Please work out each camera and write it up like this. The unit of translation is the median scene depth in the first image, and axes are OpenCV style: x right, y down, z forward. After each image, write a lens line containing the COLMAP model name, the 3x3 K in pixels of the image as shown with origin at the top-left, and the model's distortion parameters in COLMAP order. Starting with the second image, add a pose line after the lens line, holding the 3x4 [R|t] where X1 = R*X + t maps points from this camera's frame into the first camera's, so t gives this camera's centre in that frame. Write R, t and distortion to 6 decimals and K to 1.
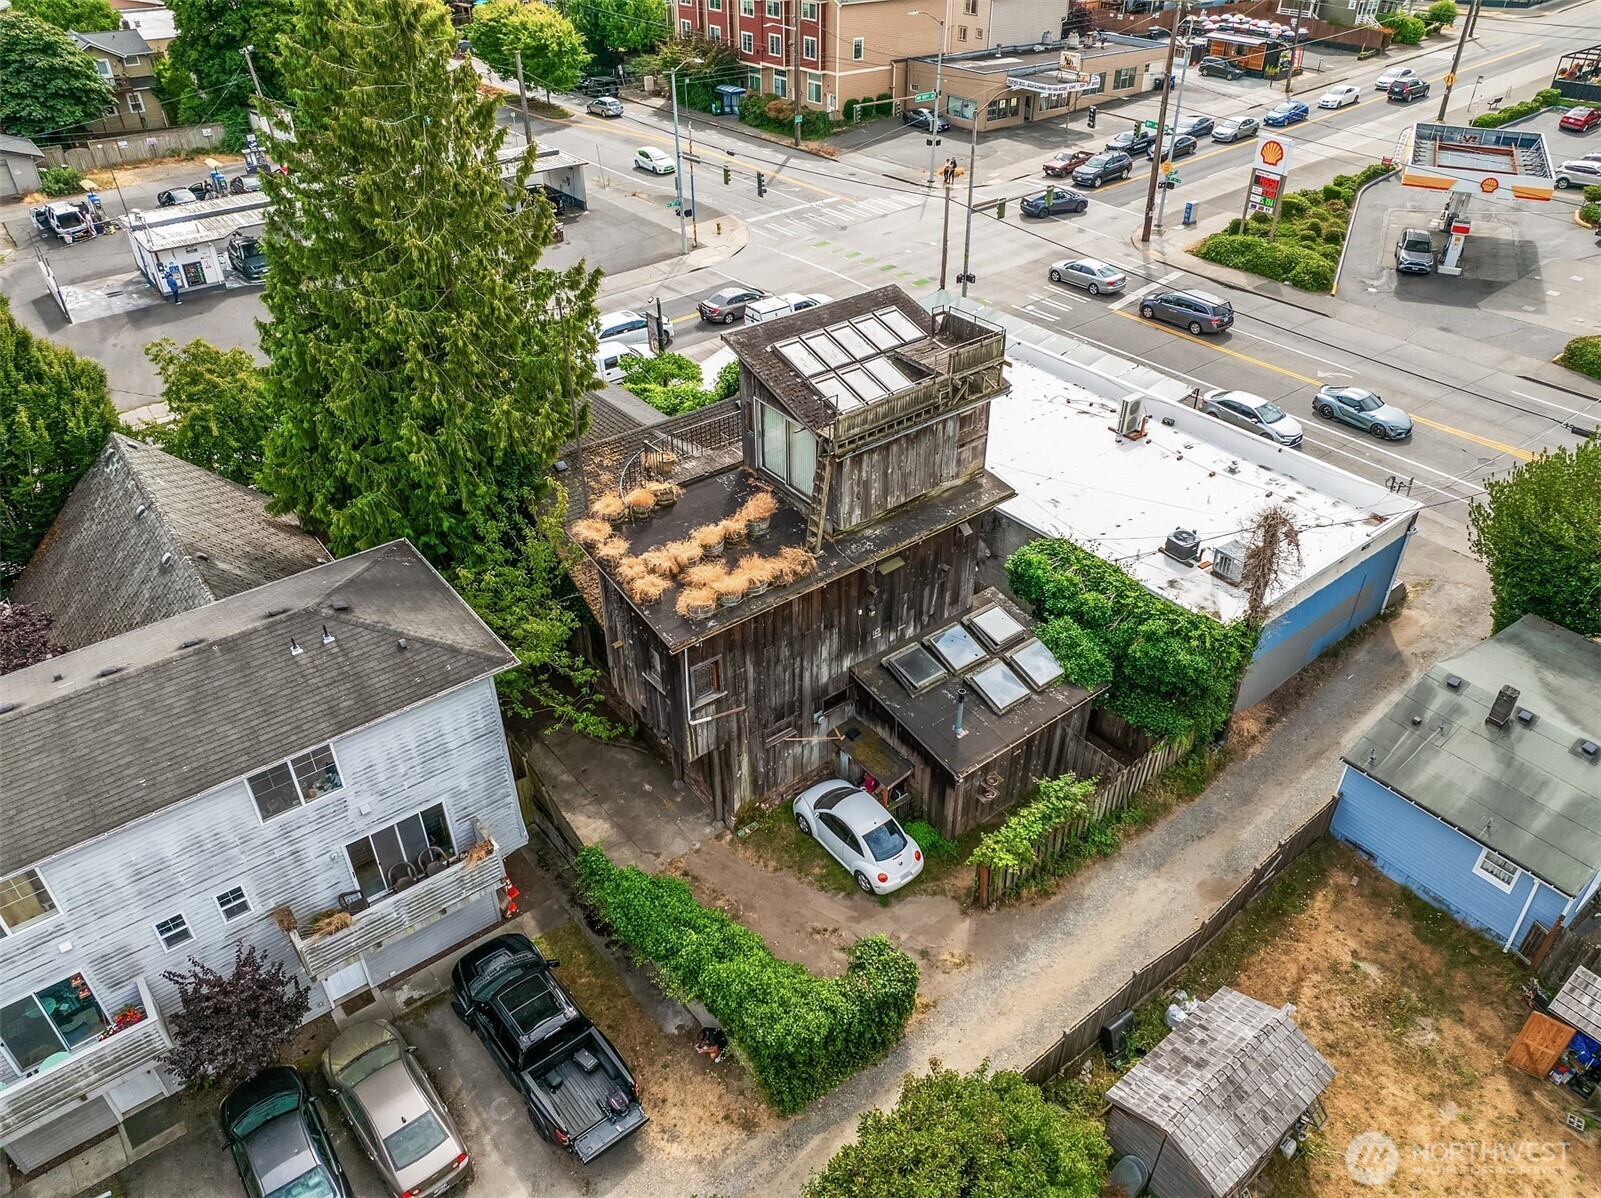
lens RADIAL K [[1142.9, 0, 798.1], [0, 1142.9, 592.0], [0, 0, 1]] dist [-0.034712, 0.007405]
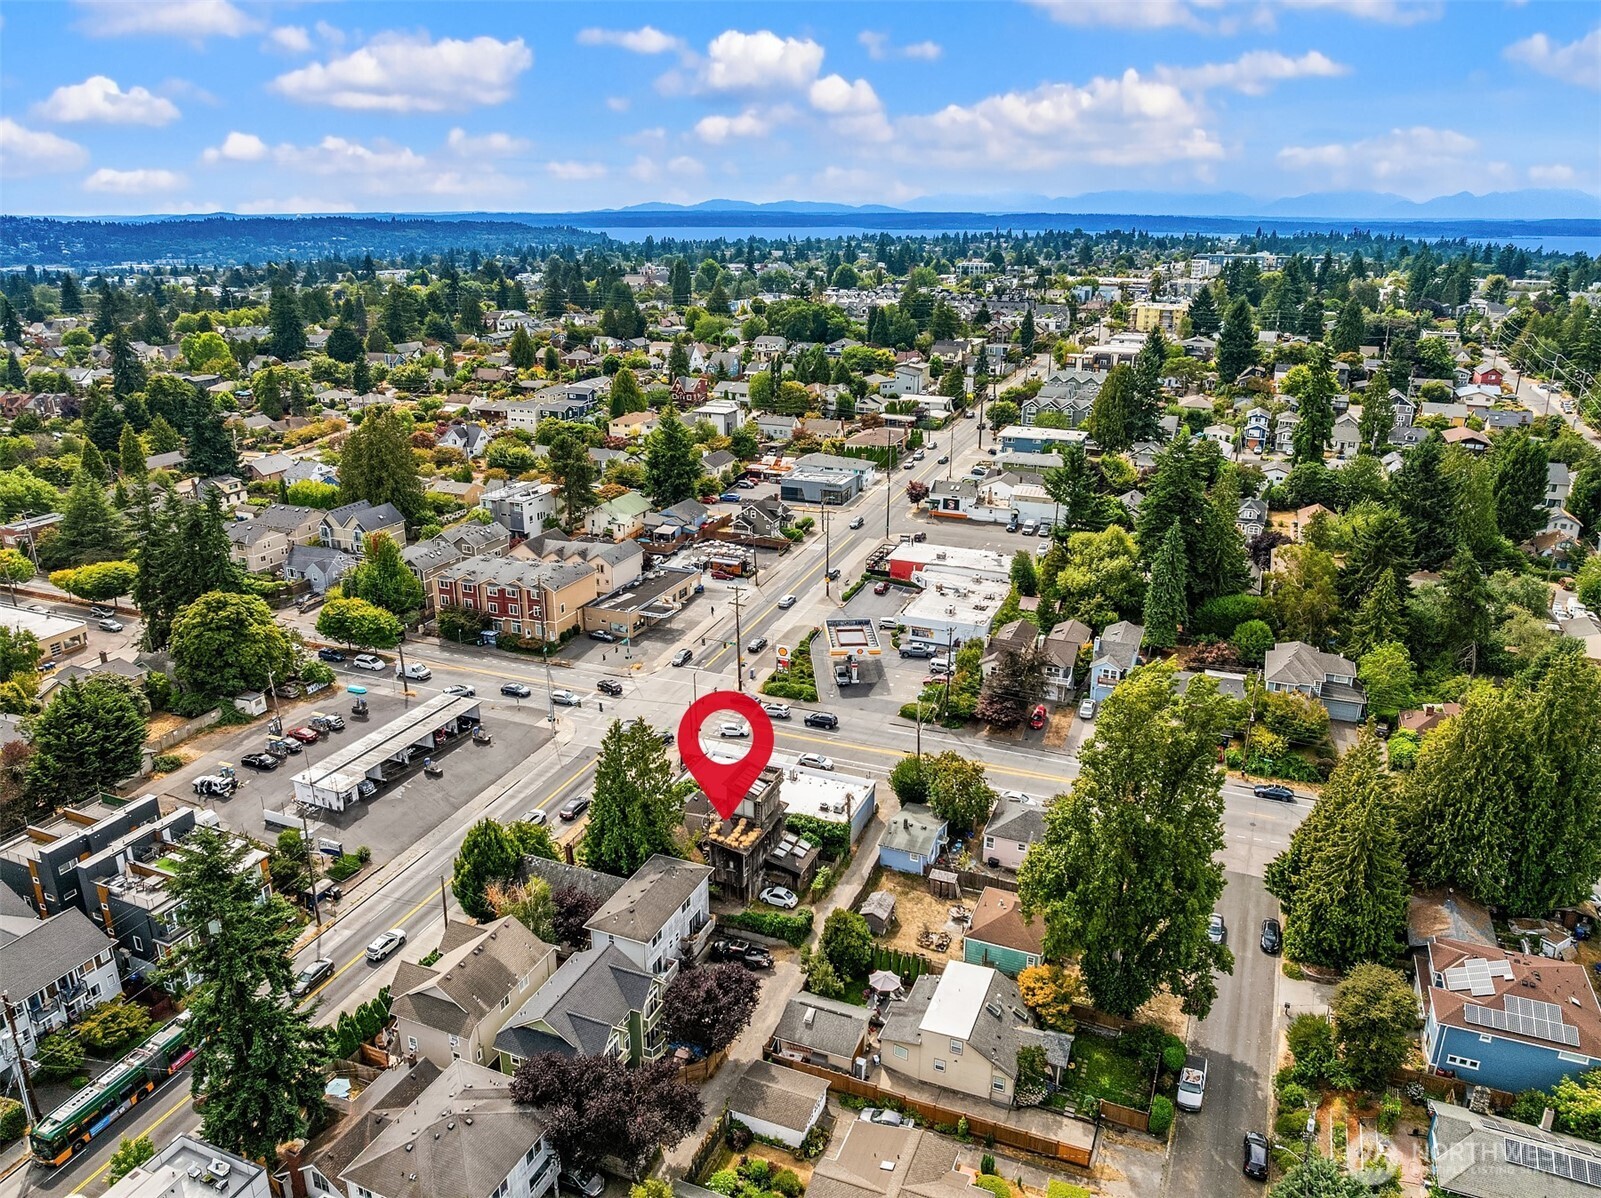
lens RADIAL K [[1142.9, 0, 802.2], [0, 1142.9, 597.7], [0, 0, 1]] dist [-0.034712, 0.007405]
pose [[0.871582, -0.158620, 0.463879, -1.416590], [0.275428, 0.941198, -0.195666, 0.026285], [-0.405566, 0.298304, 0.864020, -2.525888]]
